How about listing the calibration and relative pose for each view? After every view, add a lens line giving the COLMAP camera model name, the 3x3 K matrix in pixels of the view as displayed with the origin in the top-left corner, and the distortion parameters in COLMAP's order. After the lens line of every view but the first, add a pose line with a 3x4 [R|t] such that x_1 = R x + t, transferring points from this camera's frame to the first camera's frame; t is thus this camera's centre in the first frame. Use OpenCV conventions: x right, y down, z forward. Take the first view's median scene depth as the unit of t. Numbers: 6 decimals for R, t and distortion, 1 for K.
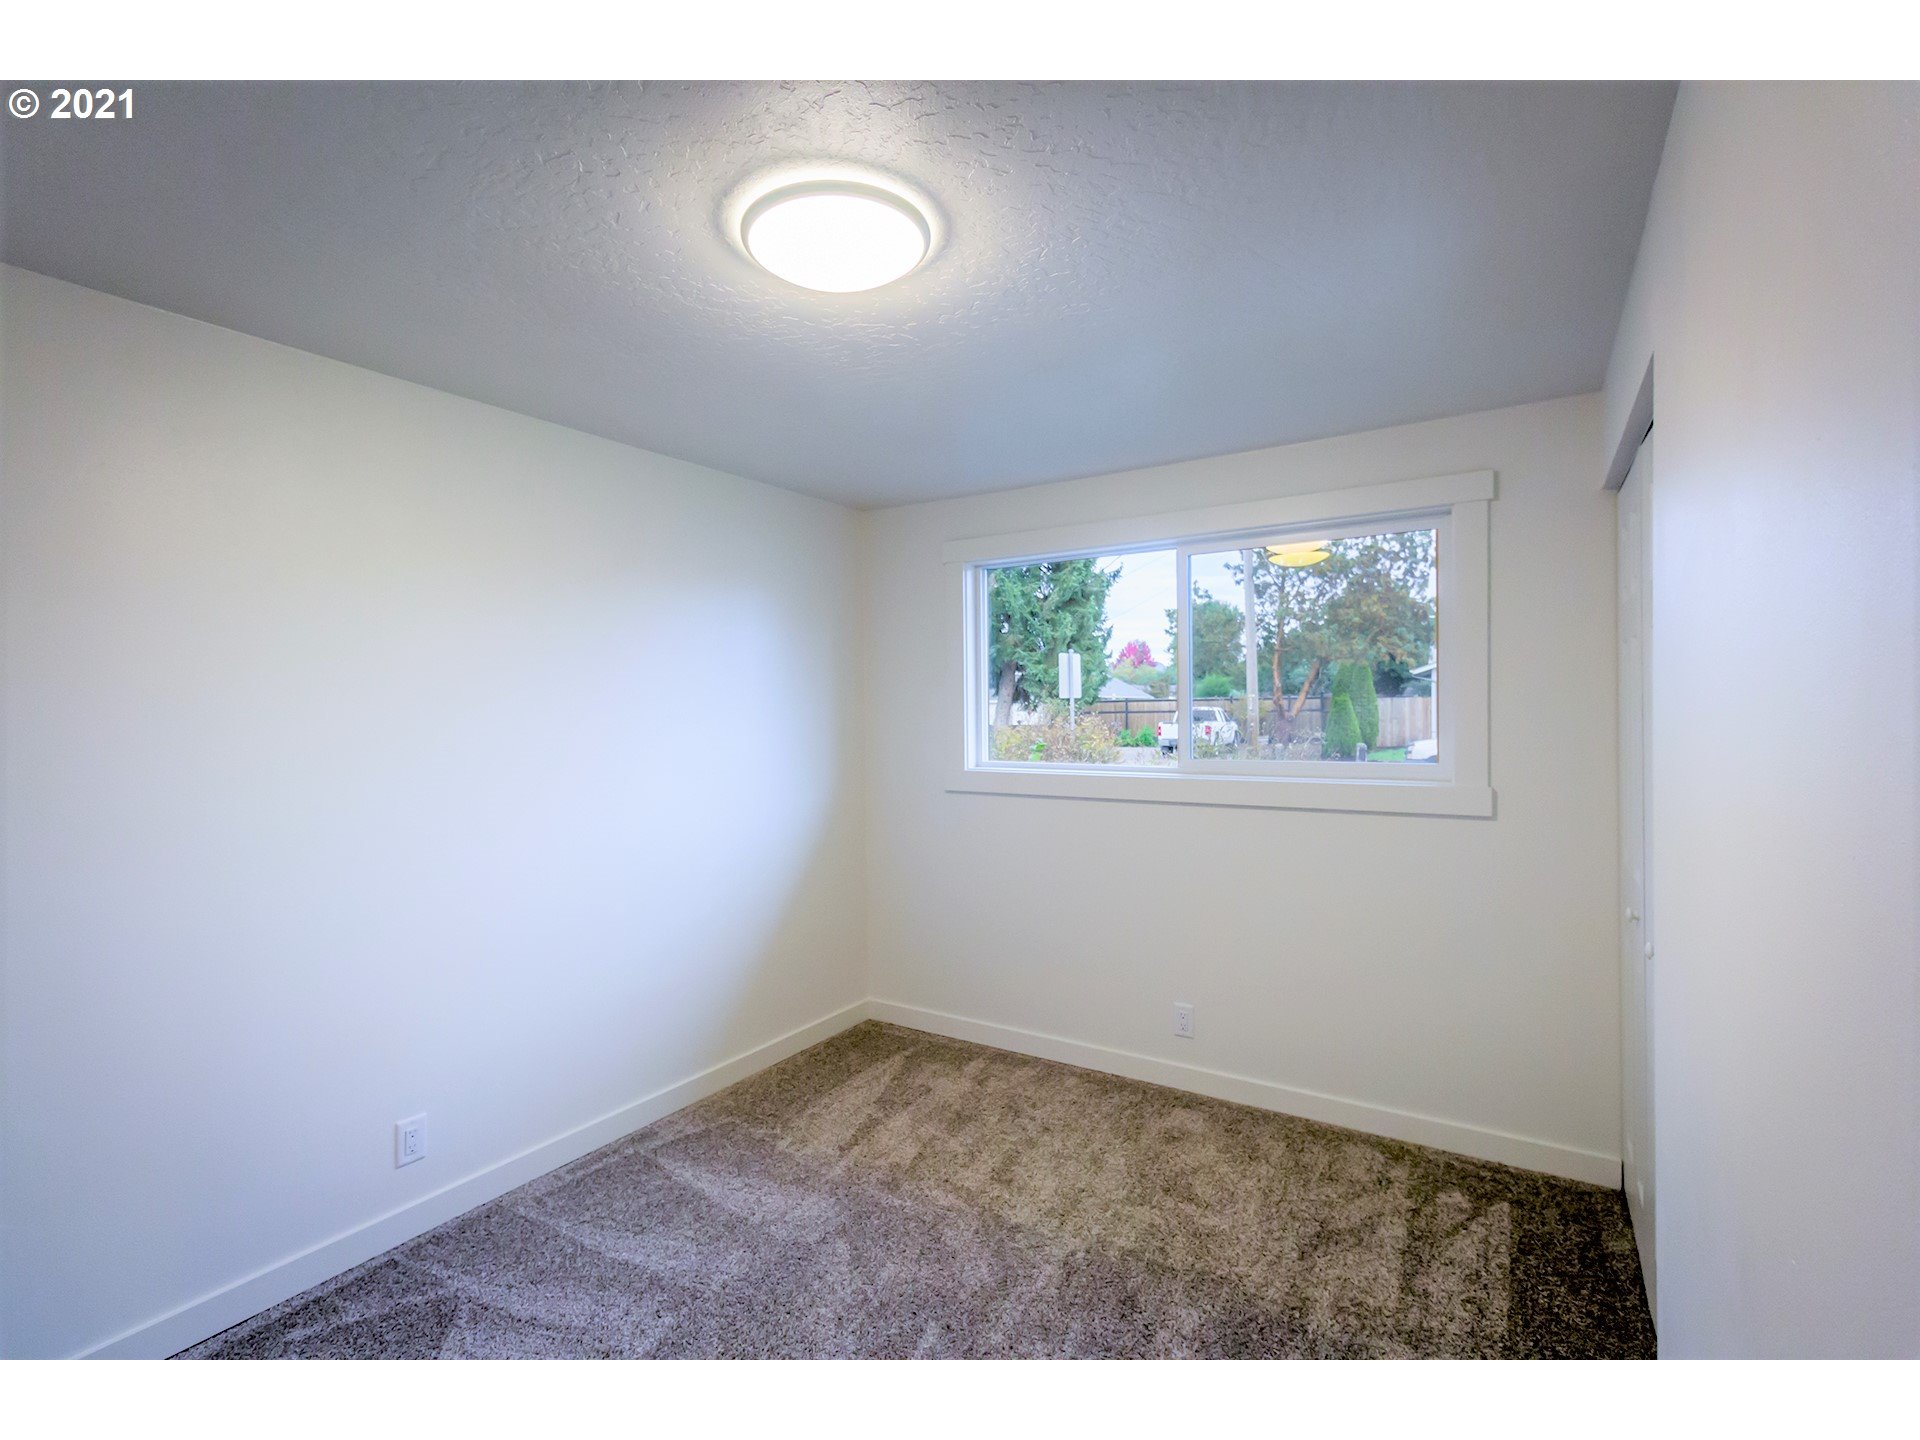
lens RADIAL K [[893.8, 0, 956.5], [0, 893.8, 725.6], [0, 0, 1]] dist [0.004945, -0.000228]
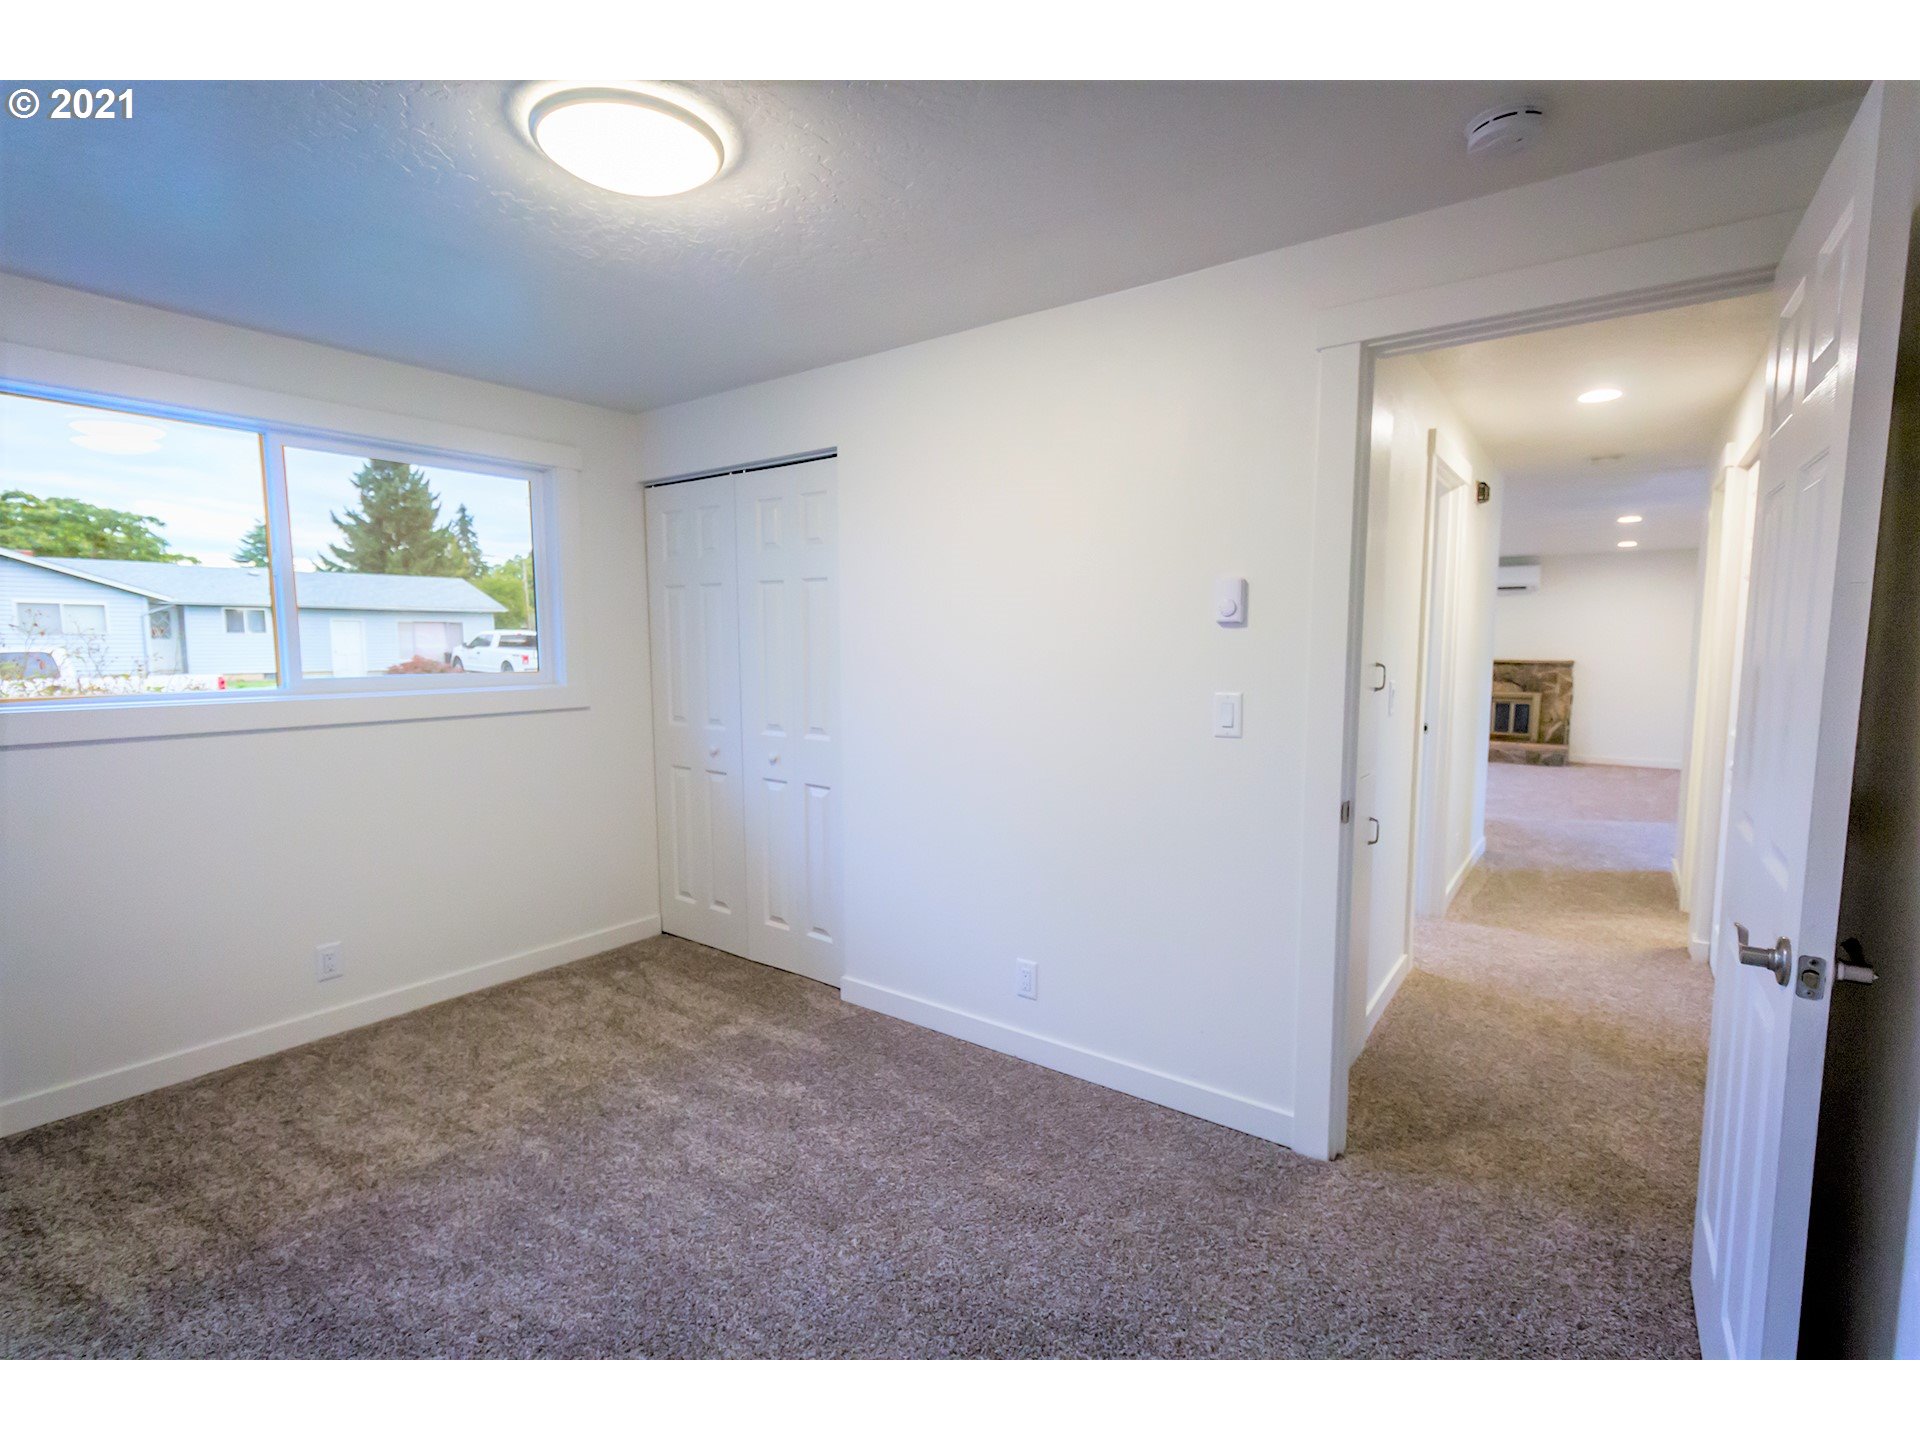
lens RADIAL K [[893.8, 0, 961.5], [0, 893.8, 718.6], [0, 0, 1]] dist [0.004945, -0.000228]
pose [[0.068463, -0.079102, 0.994513, -0.708731], [0.022638, 0.996718, 0.077719, 0.026046], [-0.997397, 0.017193, 0.070029, 0.328408]]
